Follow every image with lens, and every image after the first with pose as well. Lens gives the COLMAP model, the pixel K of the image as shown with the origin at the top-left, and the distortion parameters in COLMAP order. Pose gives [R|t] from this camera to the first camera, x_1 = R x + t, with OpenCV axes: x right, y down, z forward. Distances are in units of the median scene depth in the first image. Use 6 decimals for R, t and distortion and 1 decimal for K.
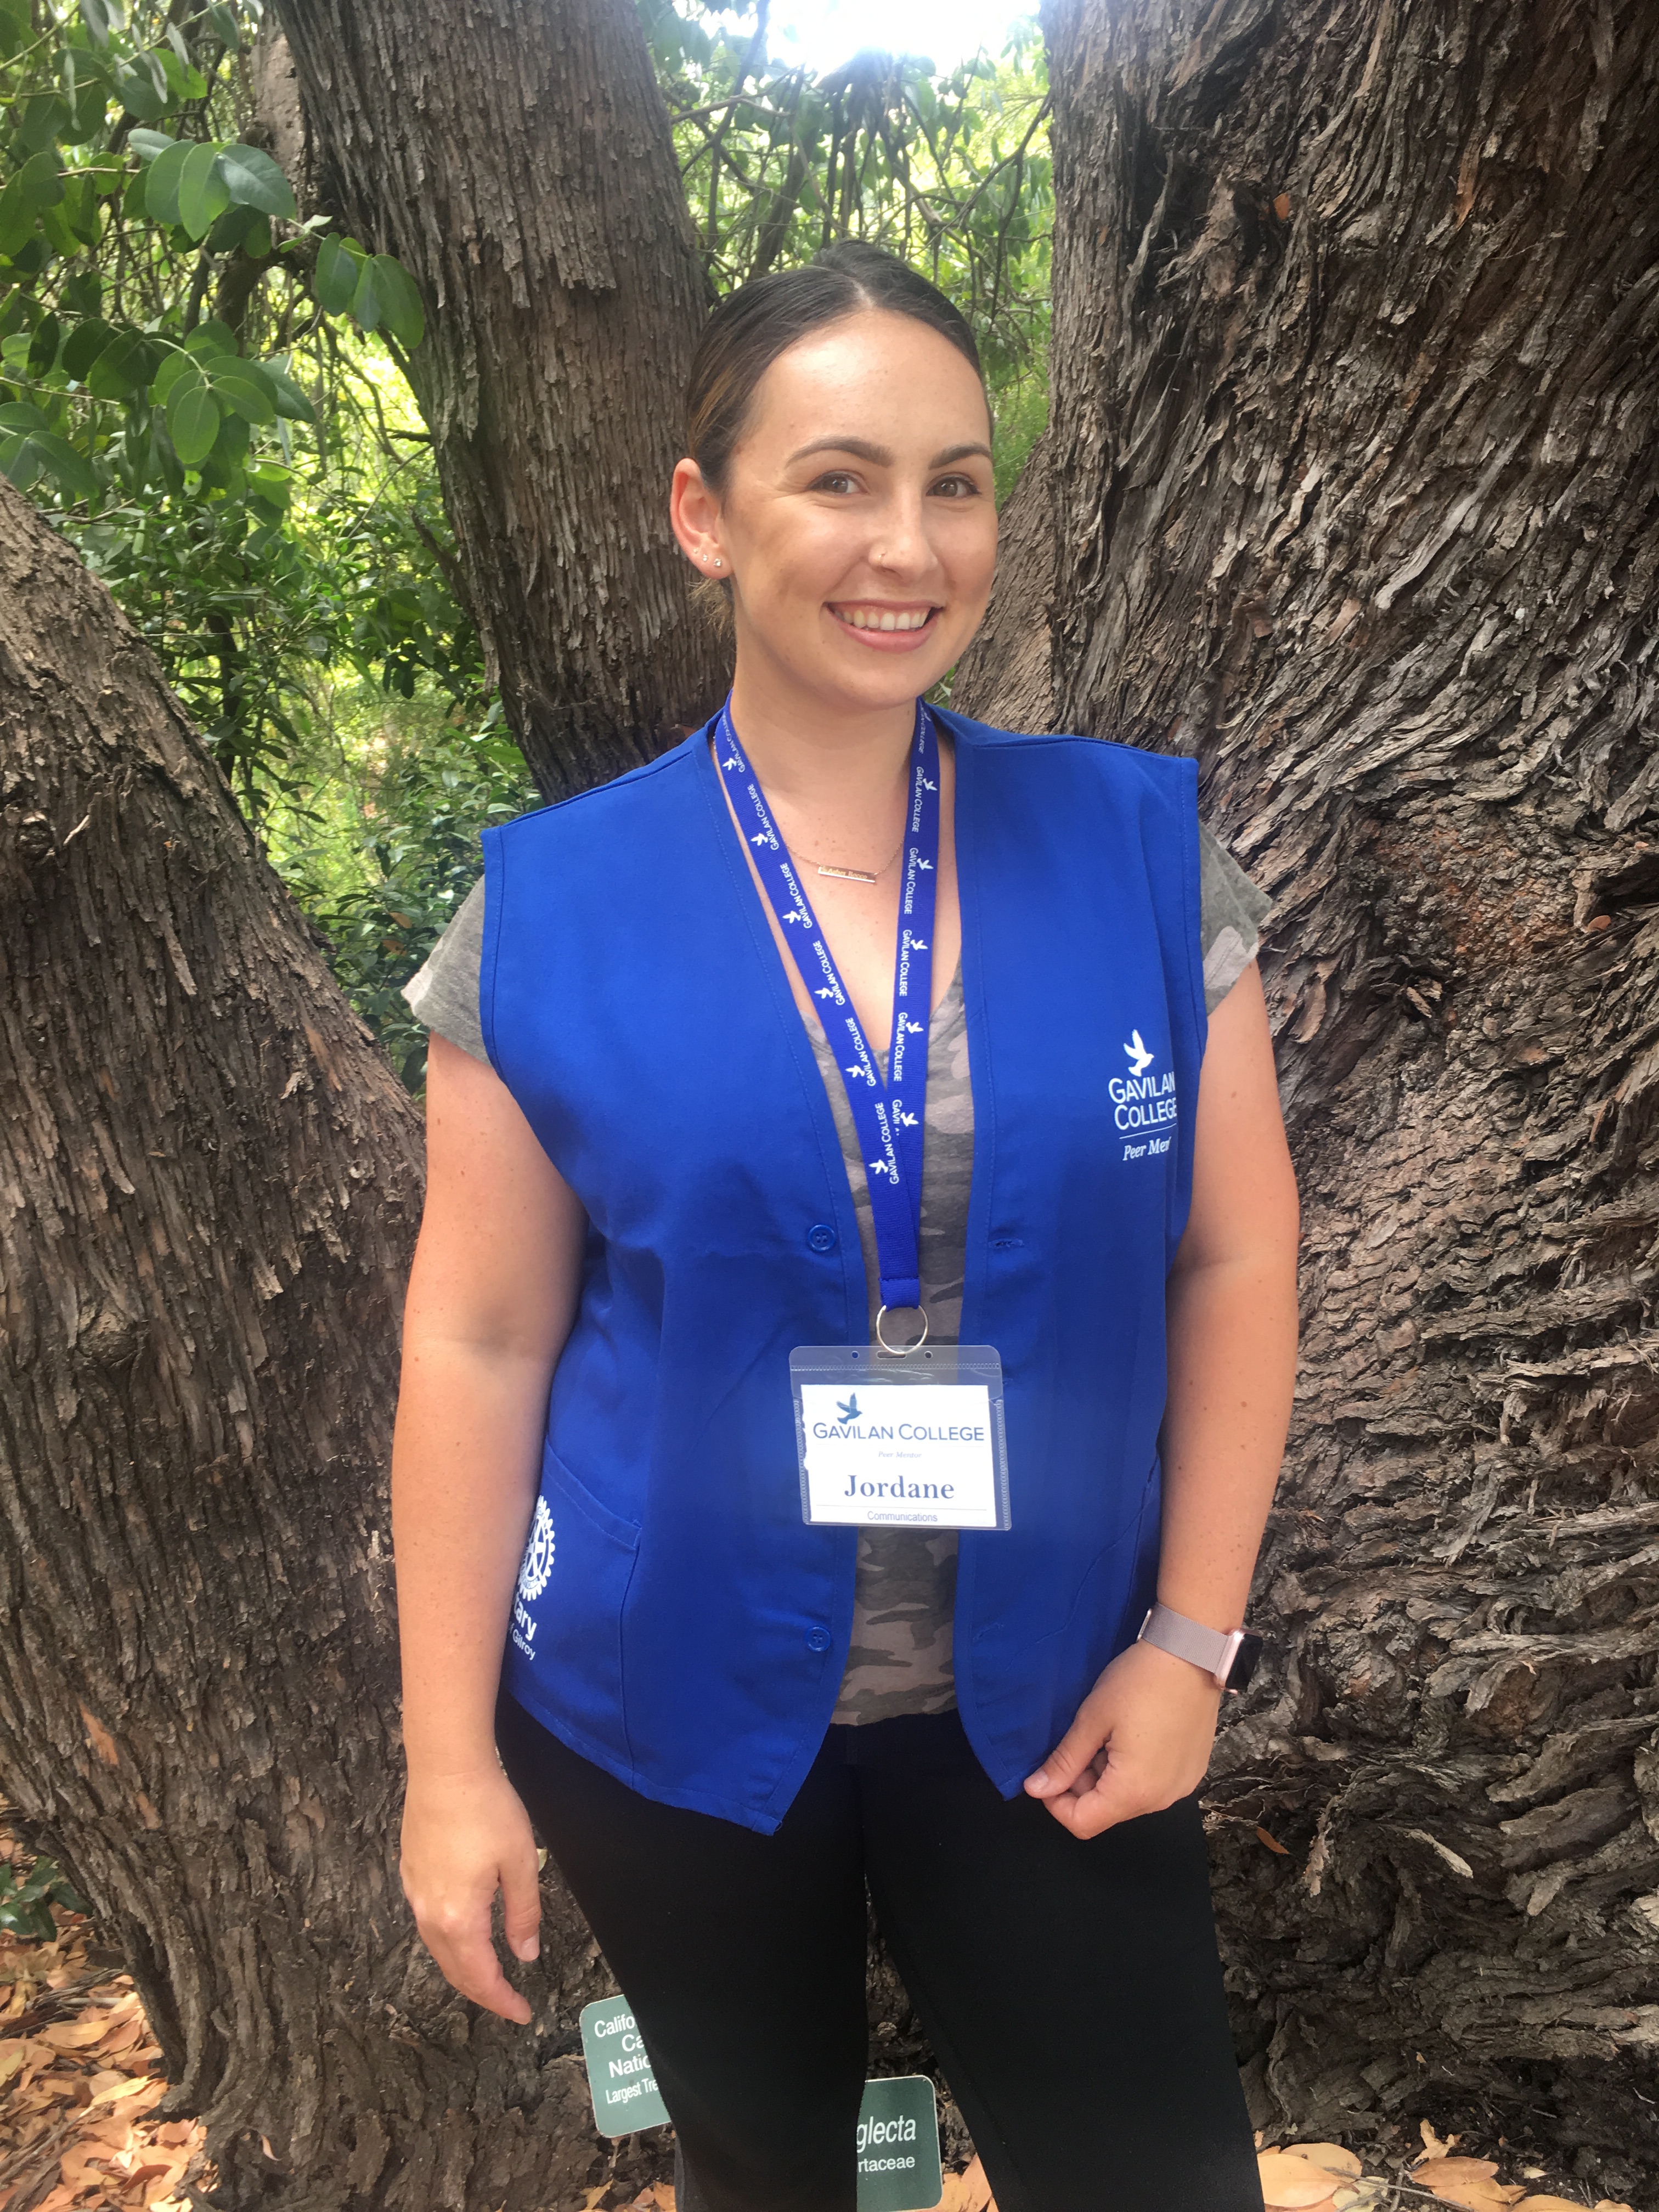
lens RADIAL K [[1877.1, 0, 838.4], [0, 1877.1, 1093.9], [0, 0, 1]] dist [0.101098, -0.136955]
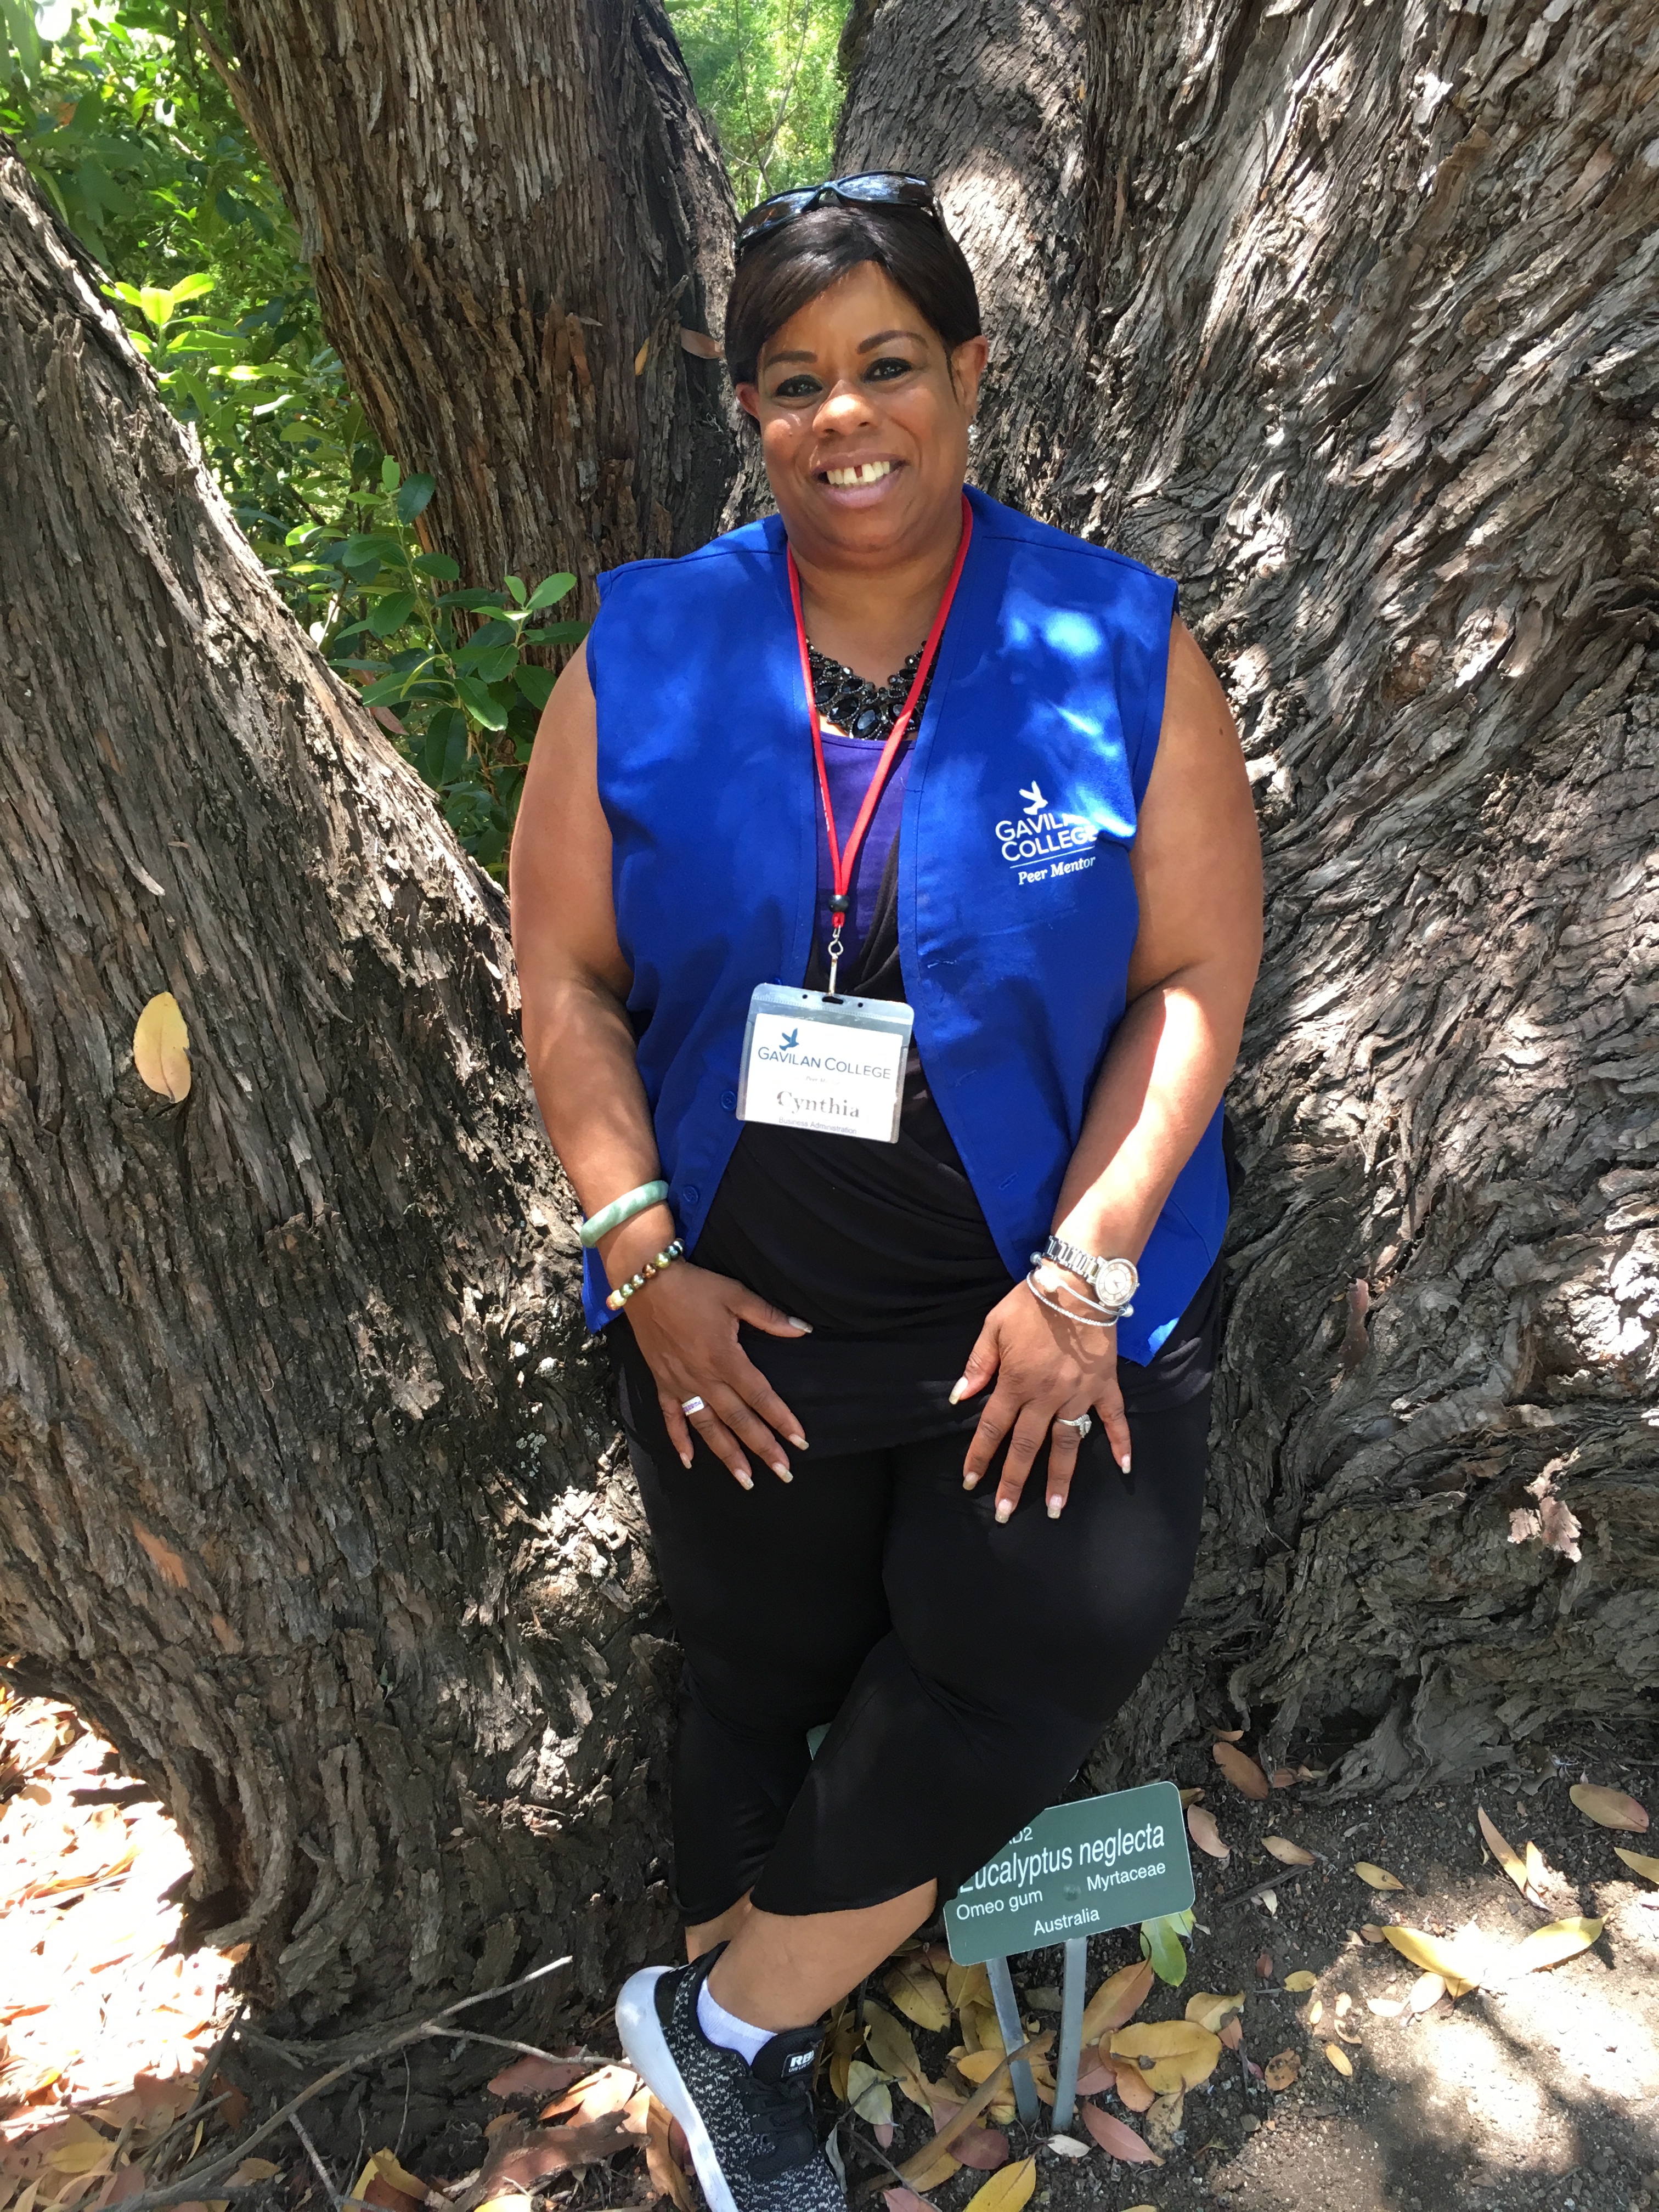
lens RADIAL K [[1877.1, 0, 838.4], [0, 1877.1, 1093.9], [0, 0, 1]] dist [0.101098, -0.136955]
pose [[0.965871, -0.066024, 0.250466, -0.302648], [0.024407, 0.985864, 0.165758, 0.010258], [-0.257870, -0.153988, 0.953830, 0.174553]]
